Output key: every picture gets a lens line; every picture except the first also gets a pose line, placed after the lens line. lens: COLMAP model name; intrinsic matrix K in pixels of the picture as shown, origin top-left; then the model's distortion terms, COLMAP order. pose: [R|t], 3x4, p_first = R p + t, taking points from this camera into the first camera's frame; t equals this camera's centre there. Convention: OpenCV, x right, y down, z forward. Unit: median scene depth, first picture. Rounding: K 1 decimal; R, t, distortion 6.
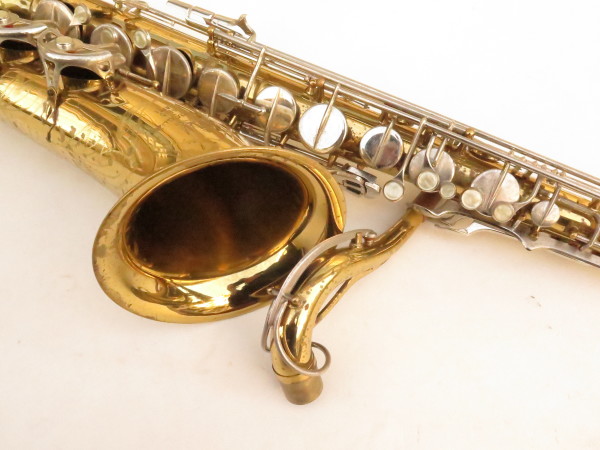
lens RADIAL K [[496.1, 0, 298.1], [0, 496.1, 224.9], [0, 0, 1]] dist [-0.008461, 0.000604]
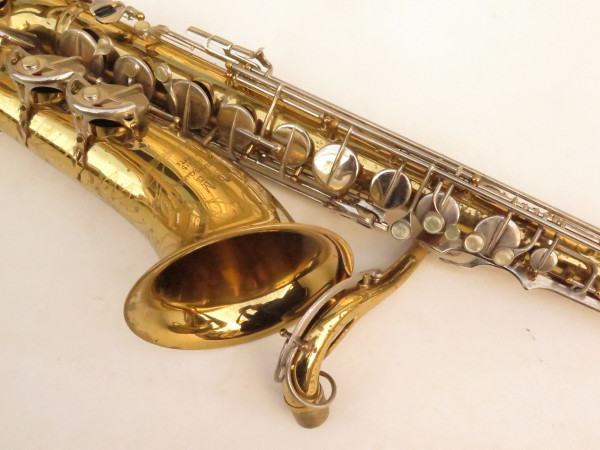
lens RADIAL K [[496.1, 0, 298.1], [0, 496.1, 224.9], [0, 0, 1]] dist [-0.008461, 0.000604]
pose [[0.999157, 0.019648, -0.036057, 0.011524], [-0.015600, 0.993887, 0.109292, -0.195722], [0.037984, -0.108637, 0.993356, -0.059396]]
